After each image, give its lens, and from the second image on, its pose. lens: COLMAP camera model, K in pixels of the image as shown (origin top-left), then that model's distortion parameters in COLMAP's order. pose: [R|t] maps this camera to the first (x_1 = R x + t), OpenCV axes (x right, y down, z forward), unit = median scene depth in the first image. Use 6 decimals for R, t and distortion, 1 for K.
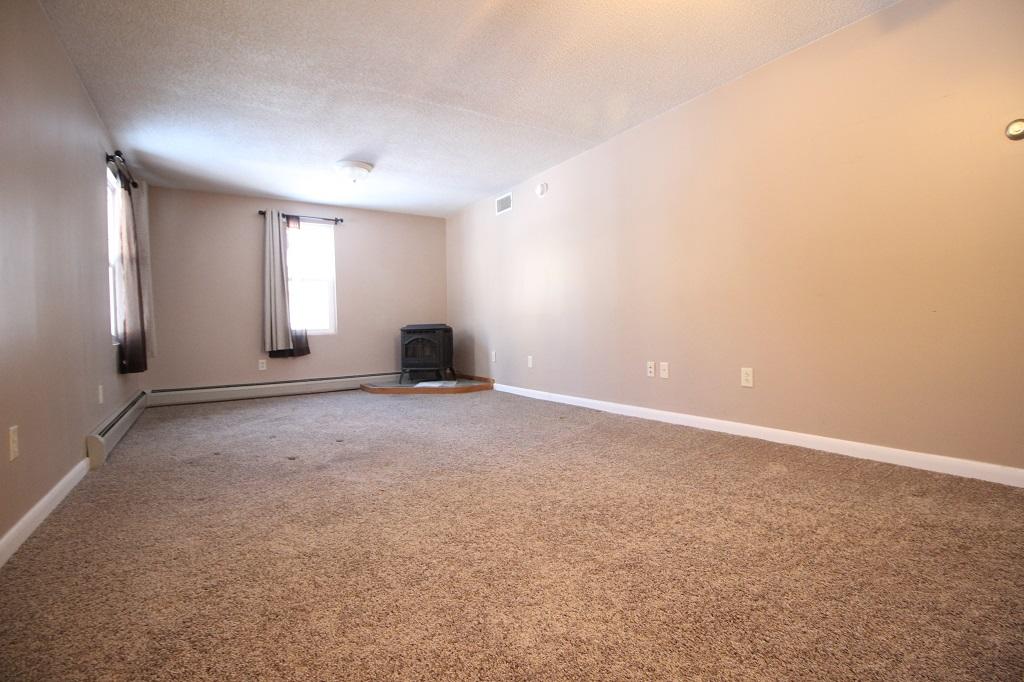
lens RADIAL K [[470.6, 0, 517.2], [0, 470.6, 336.5], [0, 0, 1]] dist [-0.024371, -0.001072]
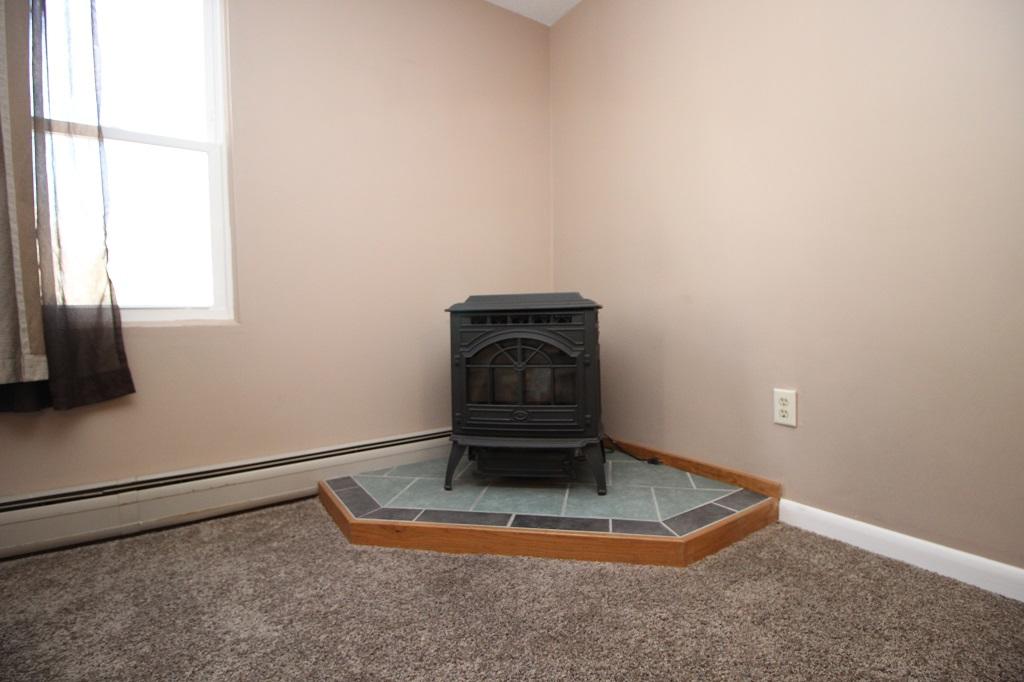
lens RADIAL K [[470.6, 0, 504.5], [0, 470.6, 330.4], [0, 0, 1]] dist [-0.024371, -0.001072]
pose [[0.999909, 0.007947, -0.010878, -0.218337], [-0.007808, 0.999887, 0.012811, -0.005893], [0.010979, -0.012725, 0.999859, 0.729405]]
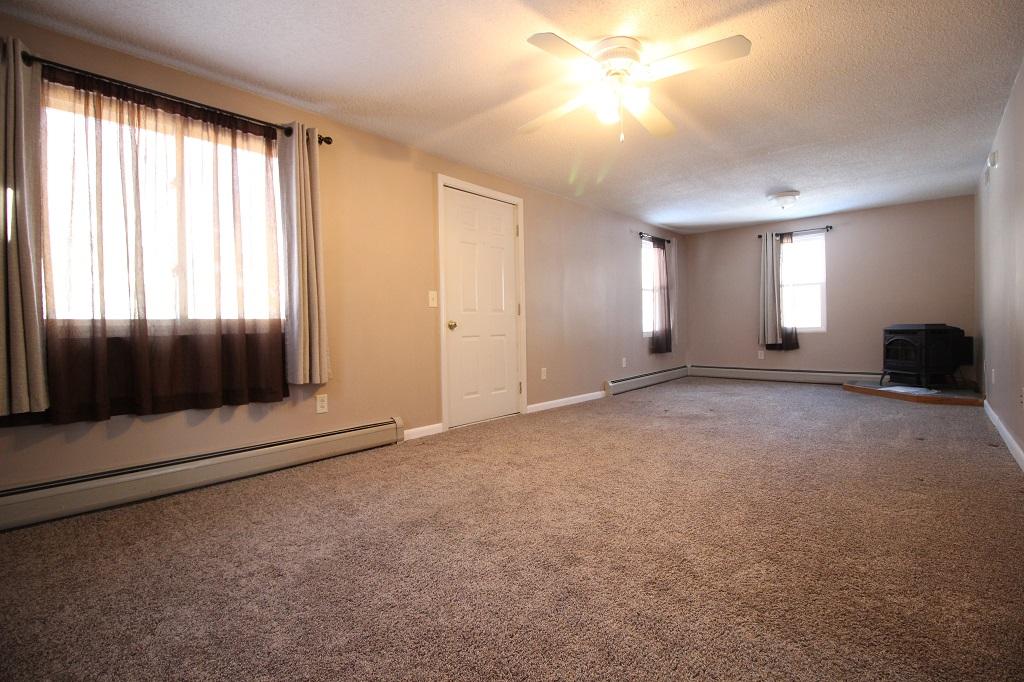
lens RADIAL K [[470.6, 0, 513.2], [0, 470.6, 336.0], [0, 0, 1]] dist [-0.024371, -0.001072]
pose [[0.237312, 0.038503, -0.970670, 0.519182], [-0.002578, 0.999236, 0.039006, -0.037915], [0.971430, -0.006755, 0.237229, 0.031114]]
